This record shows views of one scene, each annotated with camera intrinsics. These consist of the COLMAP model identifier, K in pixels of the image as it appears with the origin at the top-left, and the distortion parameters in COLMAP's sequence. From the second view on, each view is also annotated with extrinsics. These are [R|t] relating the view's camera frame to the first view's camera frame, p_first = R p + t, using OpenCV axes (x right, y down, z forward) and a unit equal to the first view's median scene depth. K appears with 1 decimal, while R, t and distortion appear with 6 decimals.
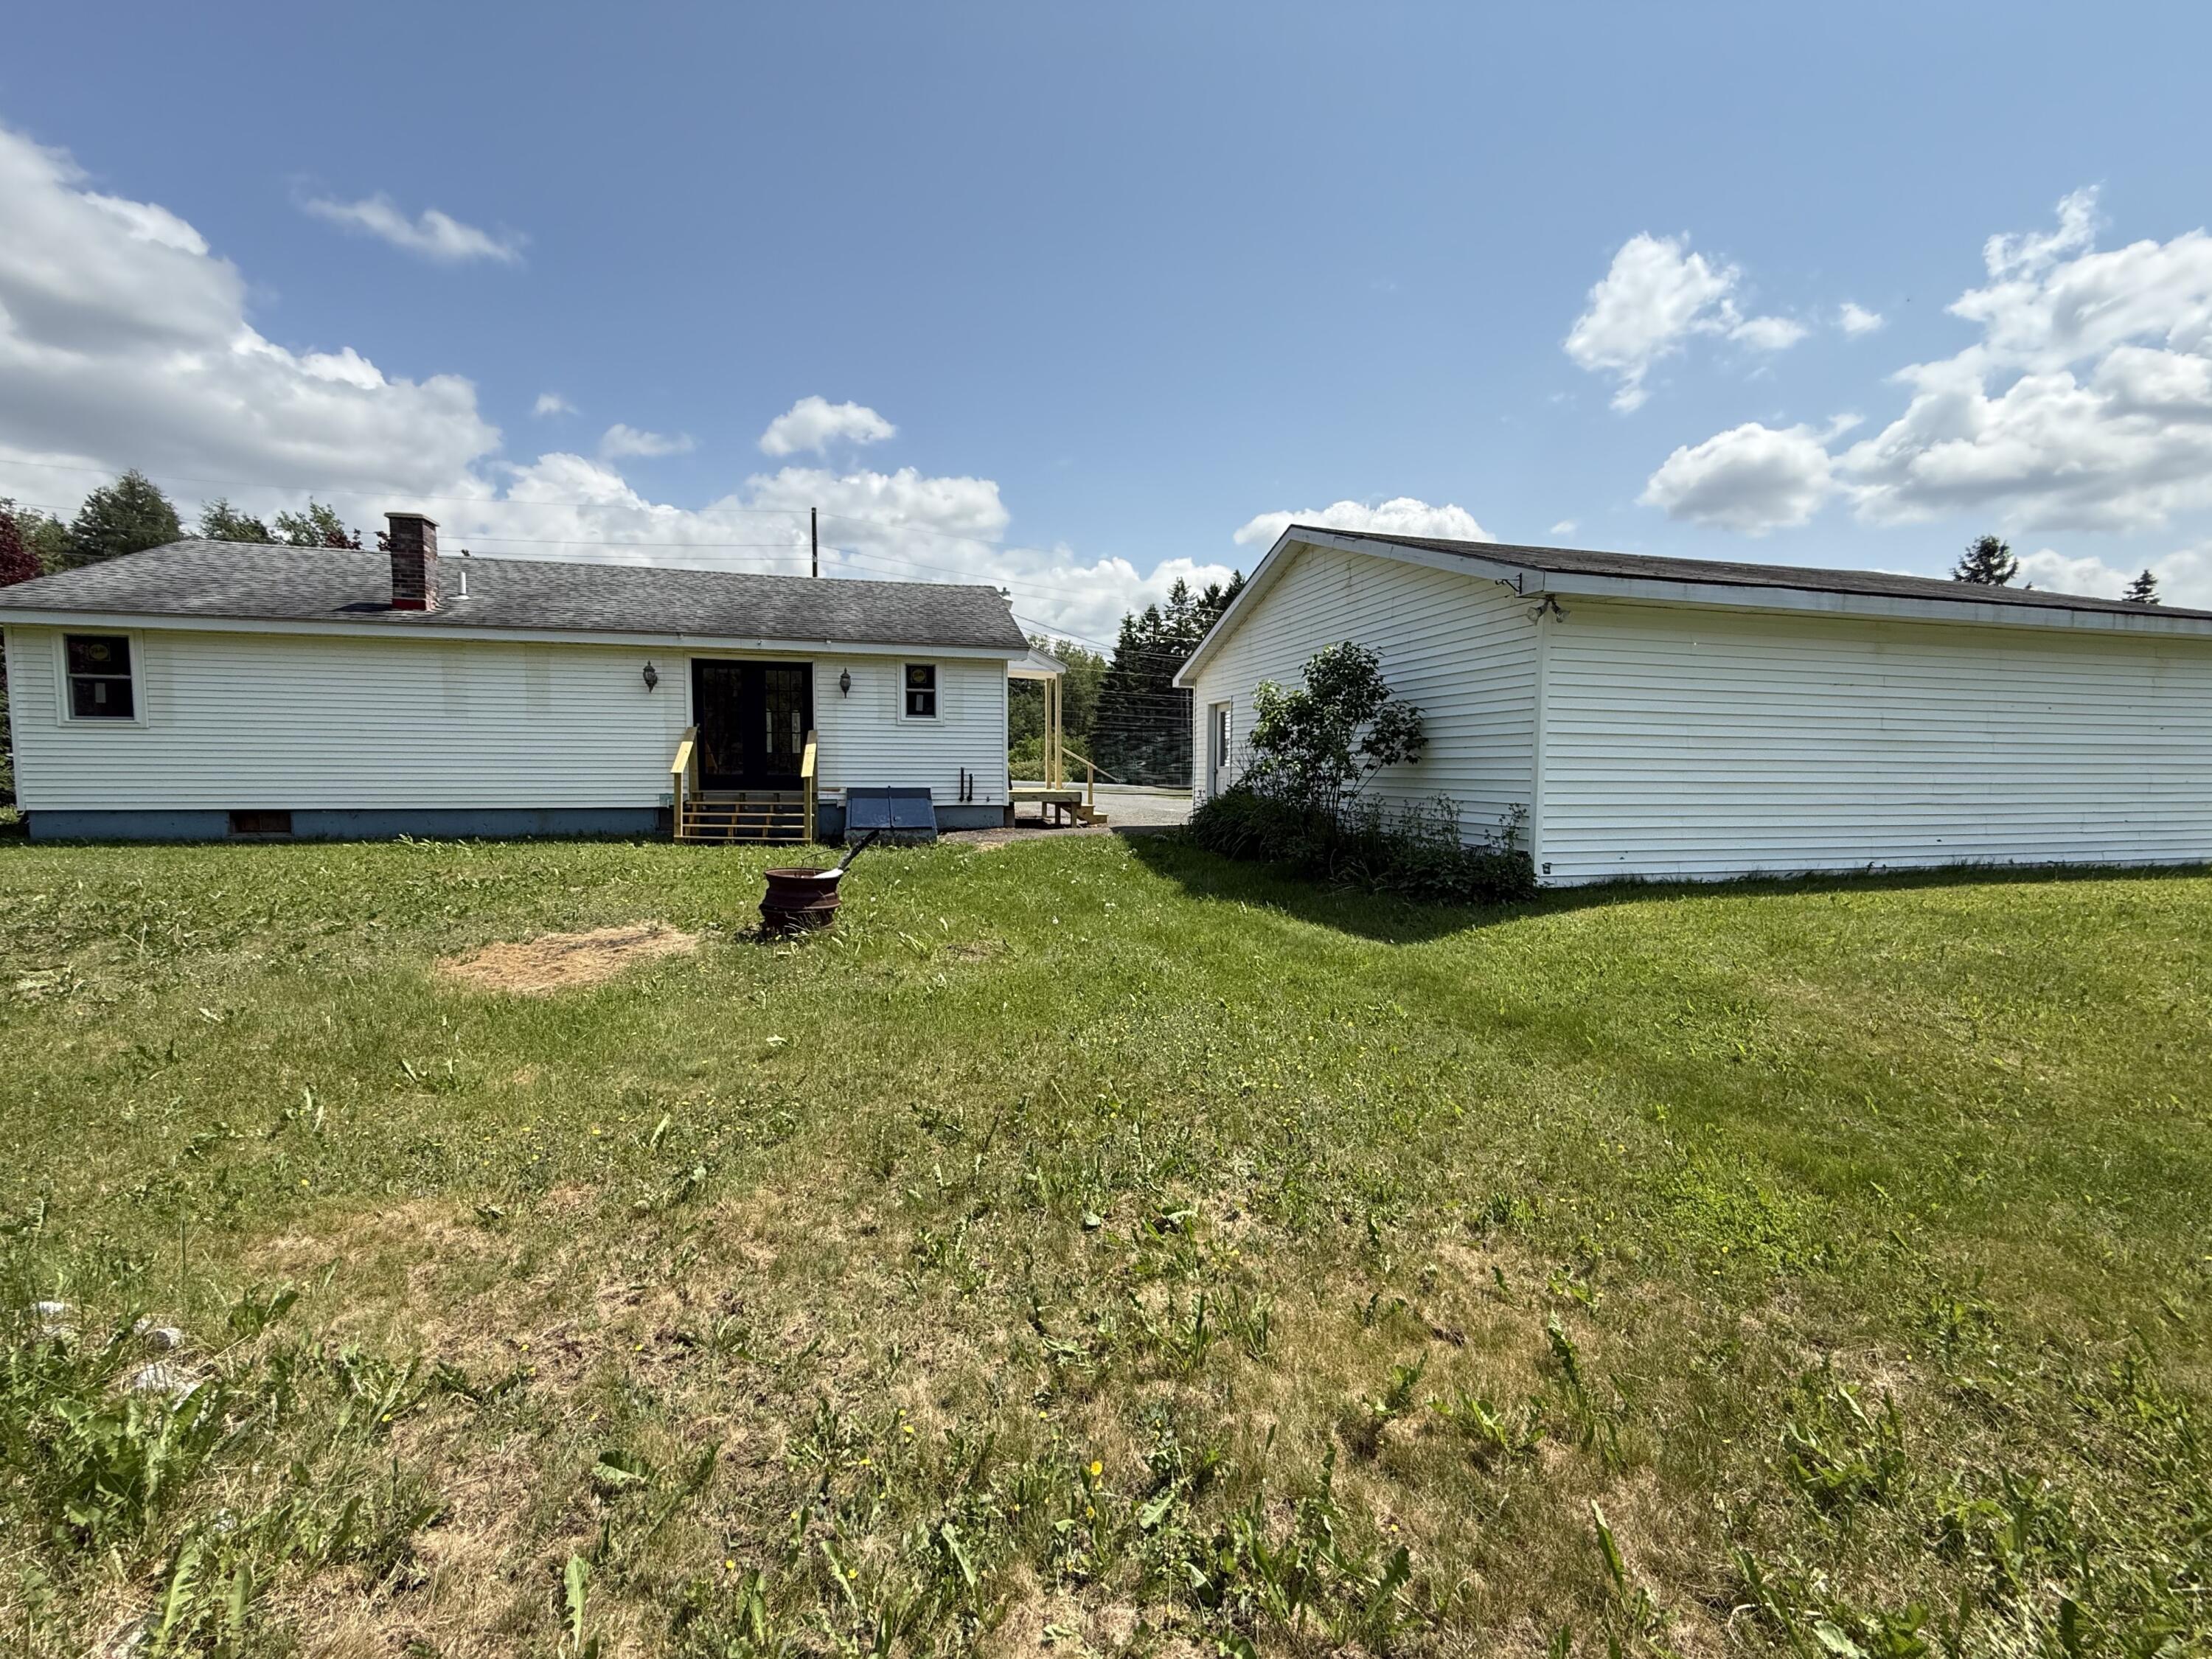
lens RADIAL K [[888.7, 0, 1098.9], [0, 888.7, 832.9], [0, 0, 1]] dist [-0.000305, 0.000165]
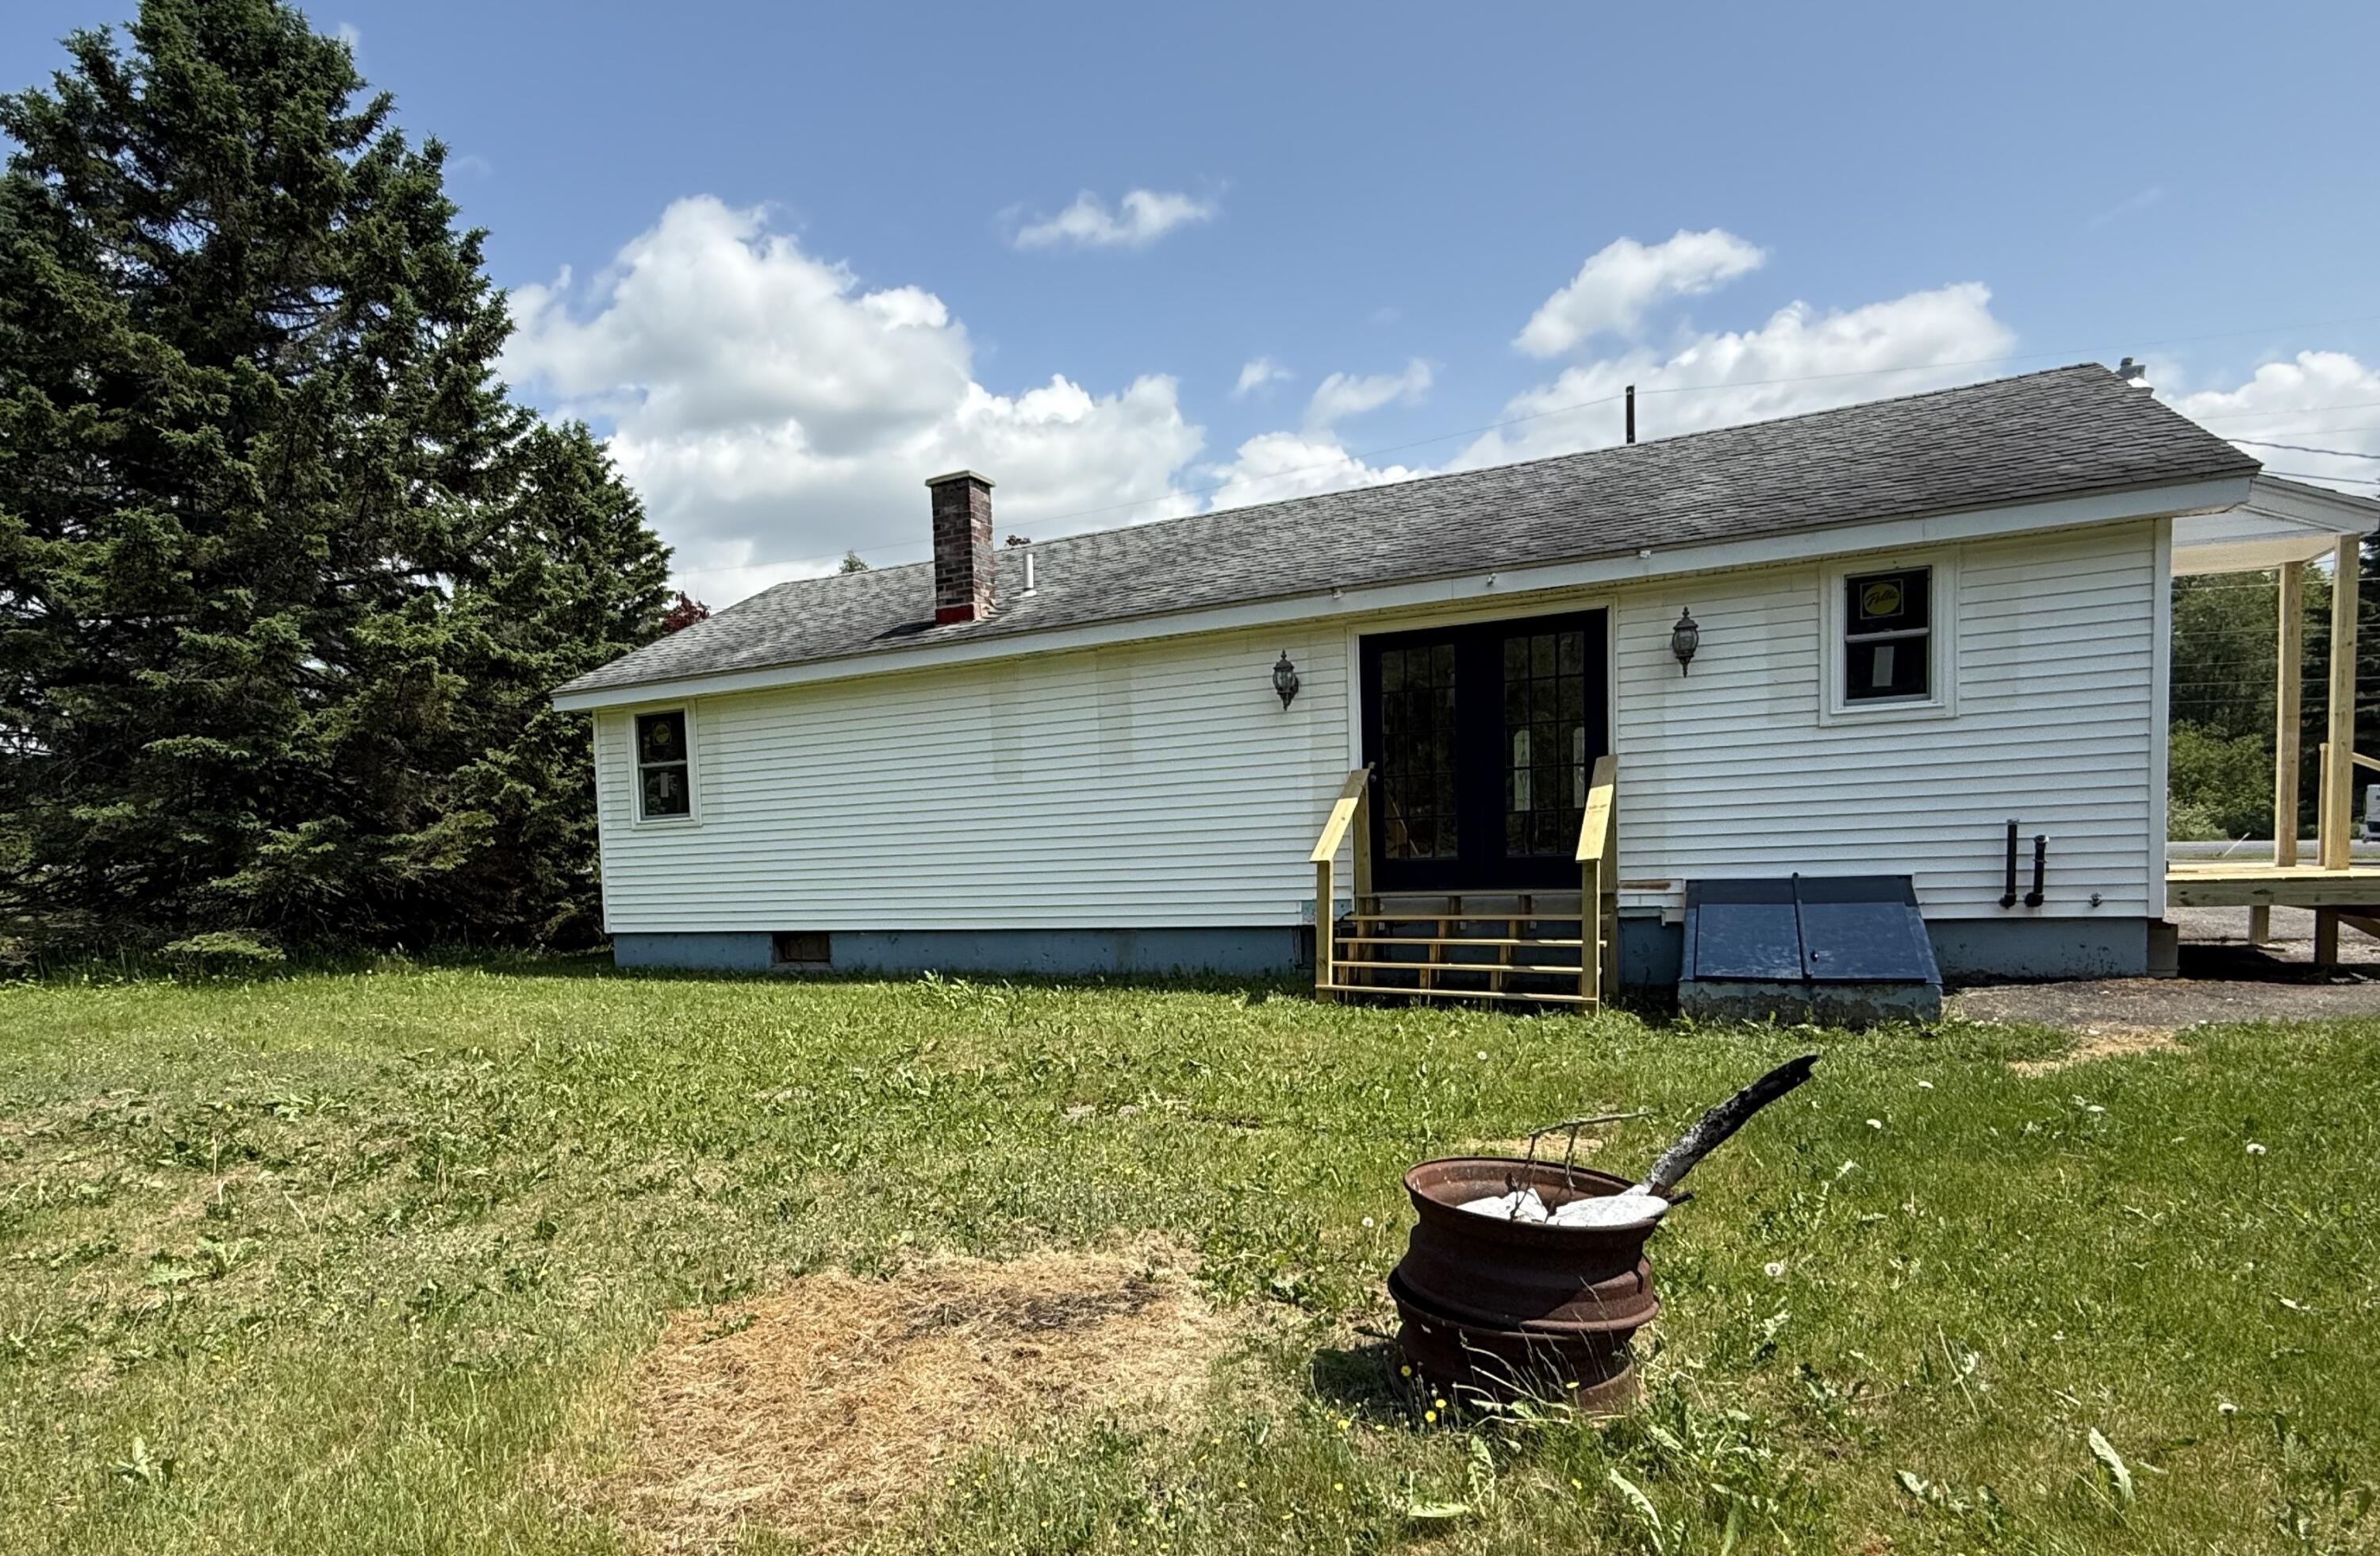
lens RADIAL K [[1276.9, 0, 998.2], [0, 1276.9, 947.2], [0, 0, 1]] dist [-0.011376, -0.000632]
pose [[0.724544, 0.013791, -0.689091, -0.096203], [-0.005397, 0.999883, 0.014336, -0.024885], [0.689207, -0.006668, 0.724533, 0.309312]]
